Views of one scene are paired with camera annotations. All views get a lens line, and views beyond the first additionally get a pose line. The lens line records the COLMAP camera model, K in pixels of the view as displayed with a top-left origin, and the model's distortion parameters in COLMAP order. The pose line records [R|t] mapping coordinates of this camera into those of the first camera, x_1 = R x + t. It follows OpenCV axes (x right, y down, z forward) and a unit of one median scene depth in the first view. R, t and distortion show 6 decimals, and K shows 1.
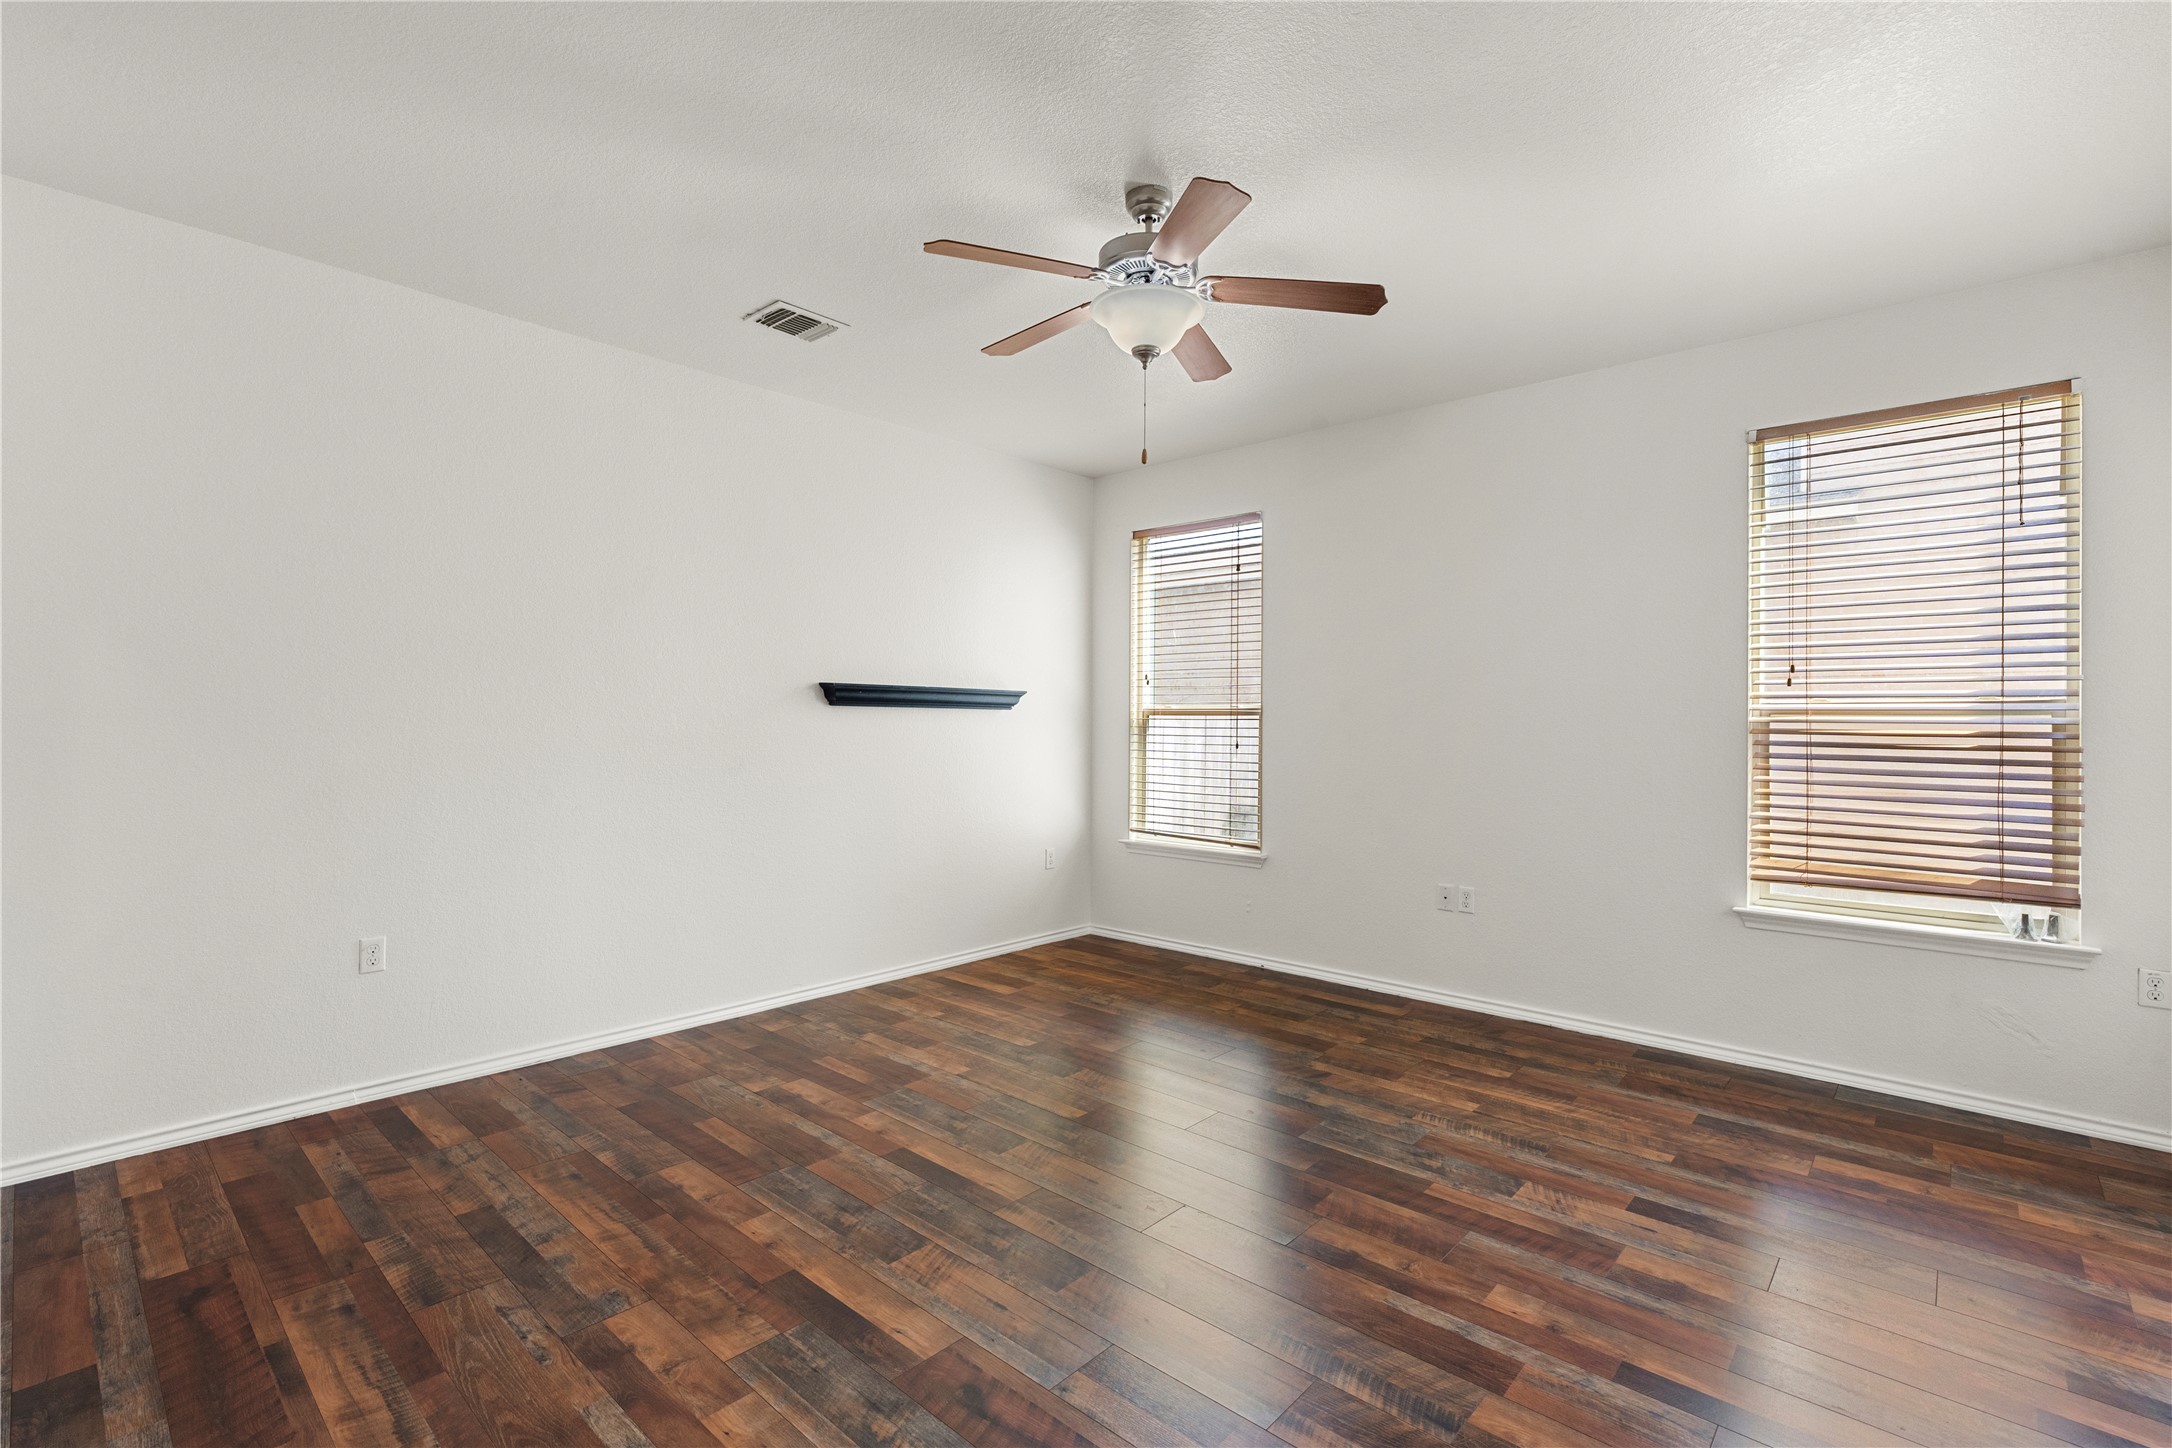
lens RADIAL K [[997.3, 0, 1076.2], [0, 997.3, 728.9], [0, 0, 1]] dist [-0.003858, 0.000694]
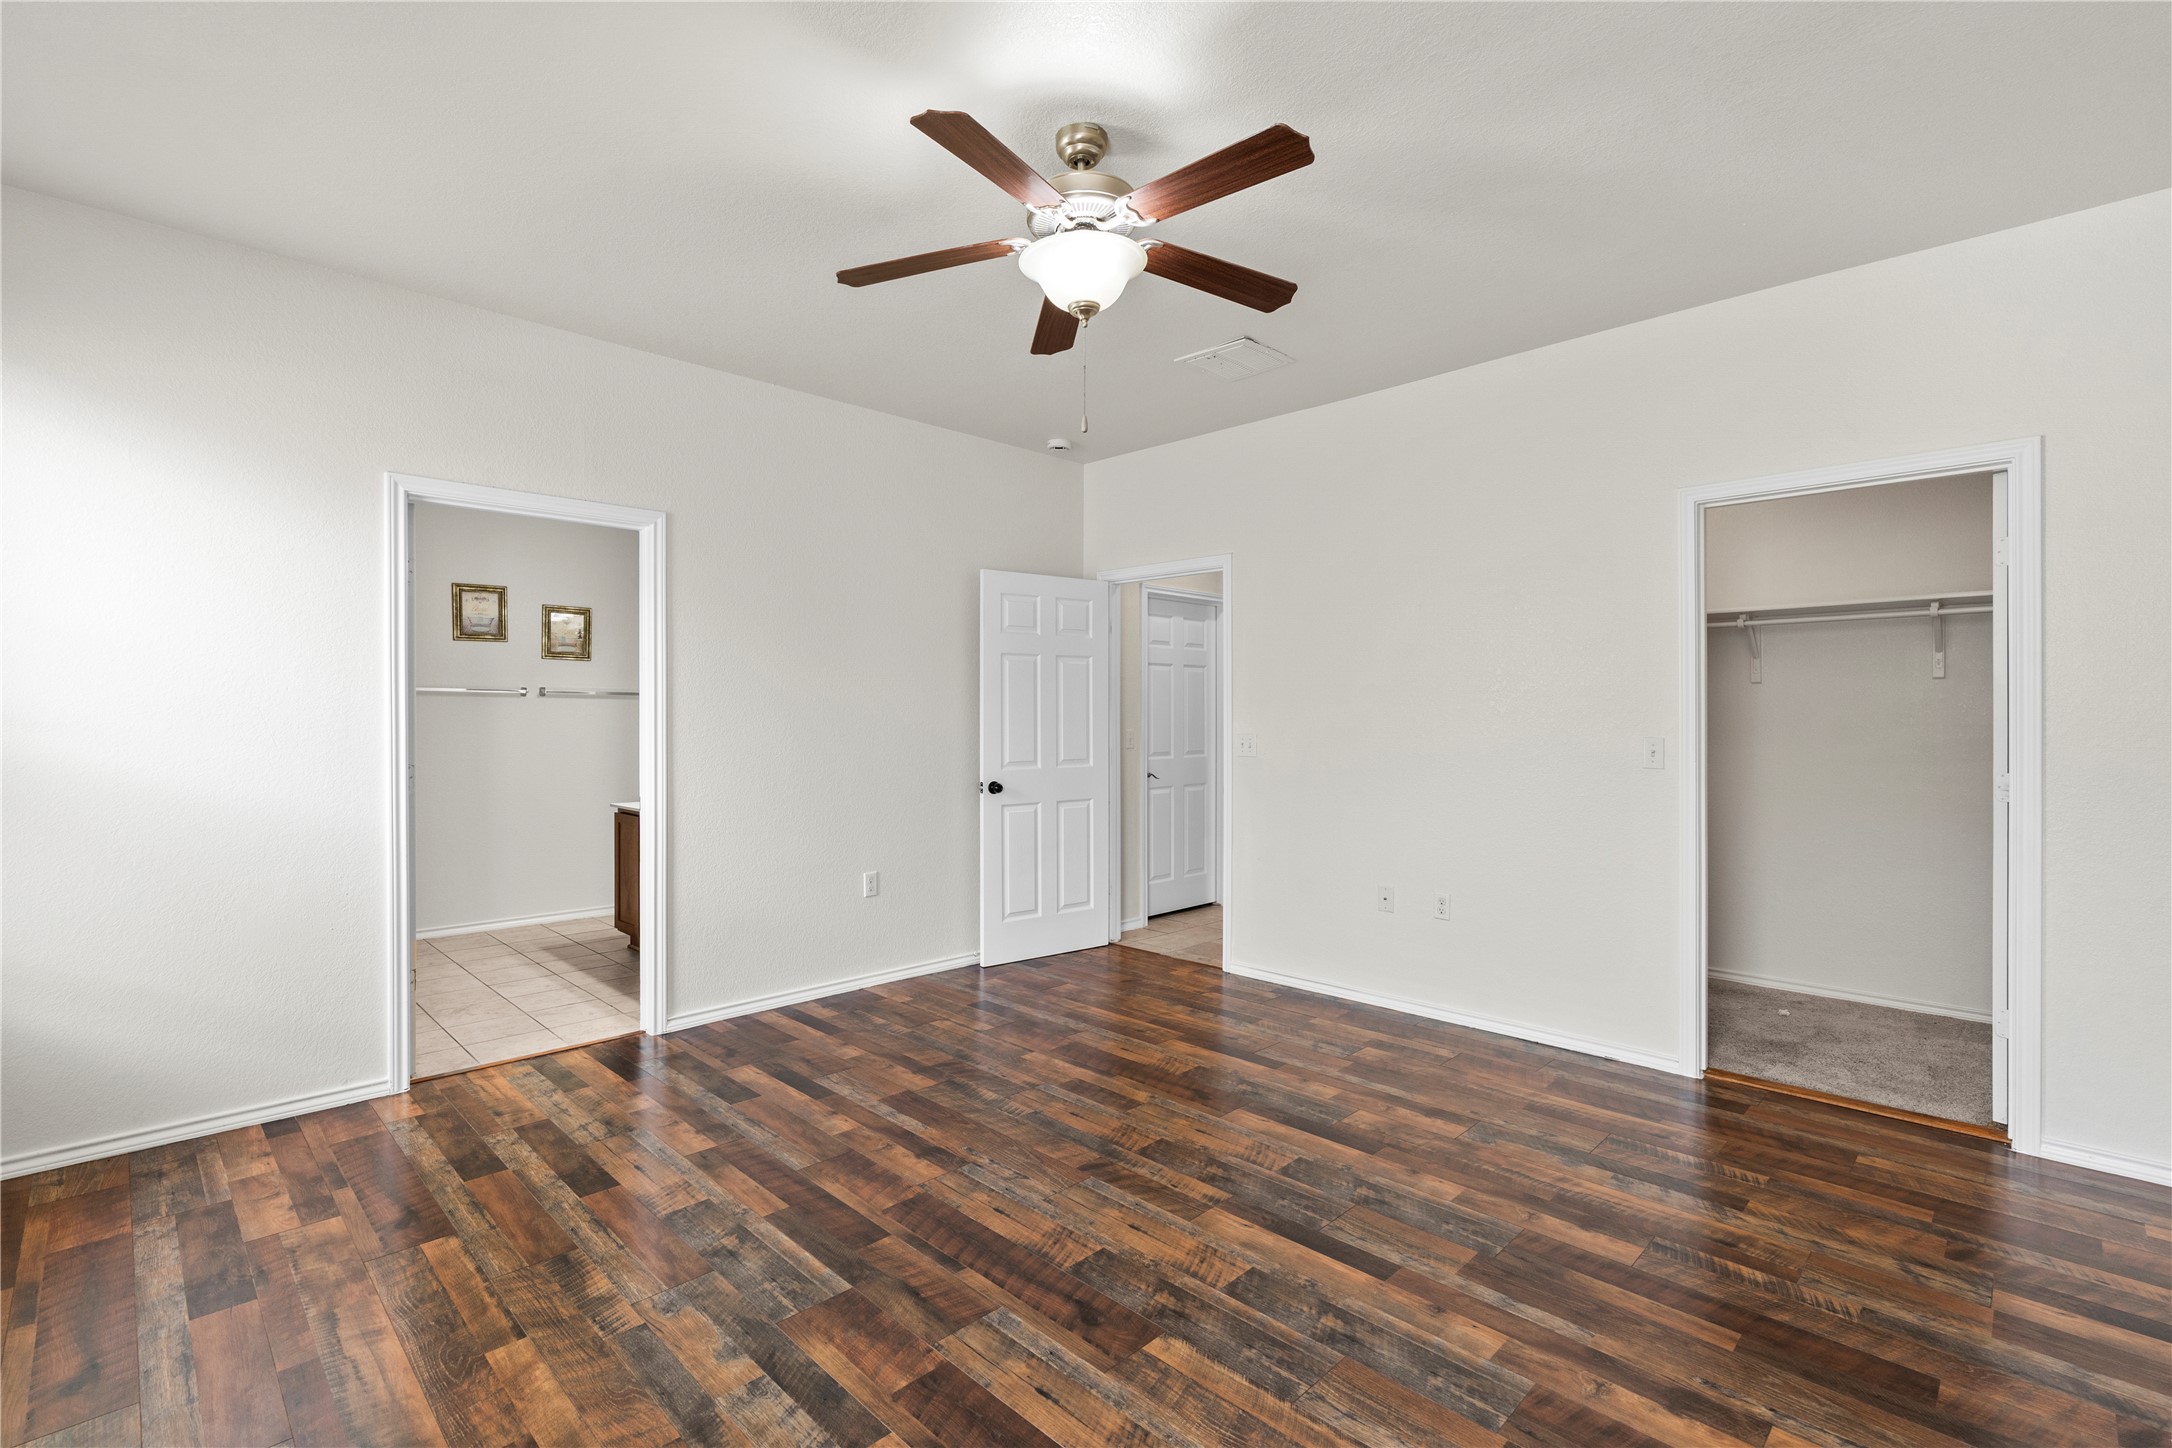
lens RADIAL K [[997.3, 0, 1076.2], [0, 997.3, 728.9], [0, 0, 1]] dist [-0.003858, 0.000694]
pose [[-0.998926, -0.010004, 0.045247, 0.034839], [-0.009078, 0.999746, 0.020626, -0.017013], [-0.045442, 0.020193, -0.998763, 1.964668]]
